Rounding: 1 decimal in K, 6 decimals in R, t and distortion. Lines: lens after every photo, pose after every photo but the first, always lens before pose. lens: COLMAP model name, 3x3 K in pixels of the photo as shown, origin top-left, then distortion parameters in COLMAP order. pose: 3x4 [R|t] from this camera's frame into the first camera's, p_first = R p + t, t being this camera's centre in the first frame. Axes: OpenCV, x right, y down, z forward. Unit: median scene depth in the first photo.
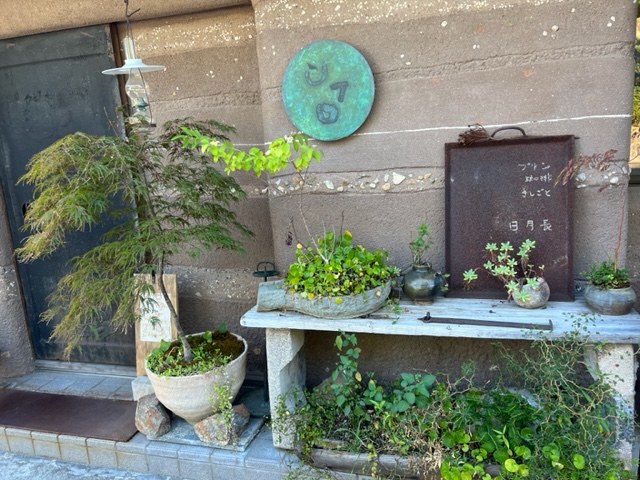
lens RADIAL K [[486.4, 0, 320.0], [0, 486.4, 239.5], [0, 0, 1]] dist [0.039238, -0.002511]
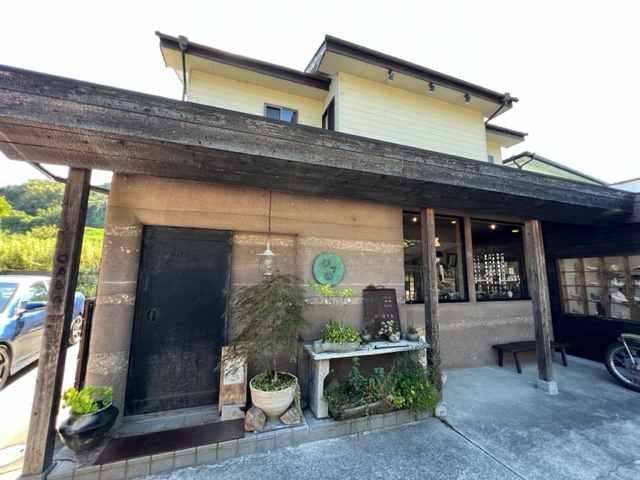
lens RADIAL K [[258.5, 0, 321.0], [0, 258.5, 241.1], [0, 0, 1]] dist [0.001615, 0.000088]
pose [[0.813162, 0.147508, 0.563036, -0.939980], [0.052385, 0.944878, -0.323204, 0.032665], [-0.579675, 0.292312, 0.760612, -0.189095]]
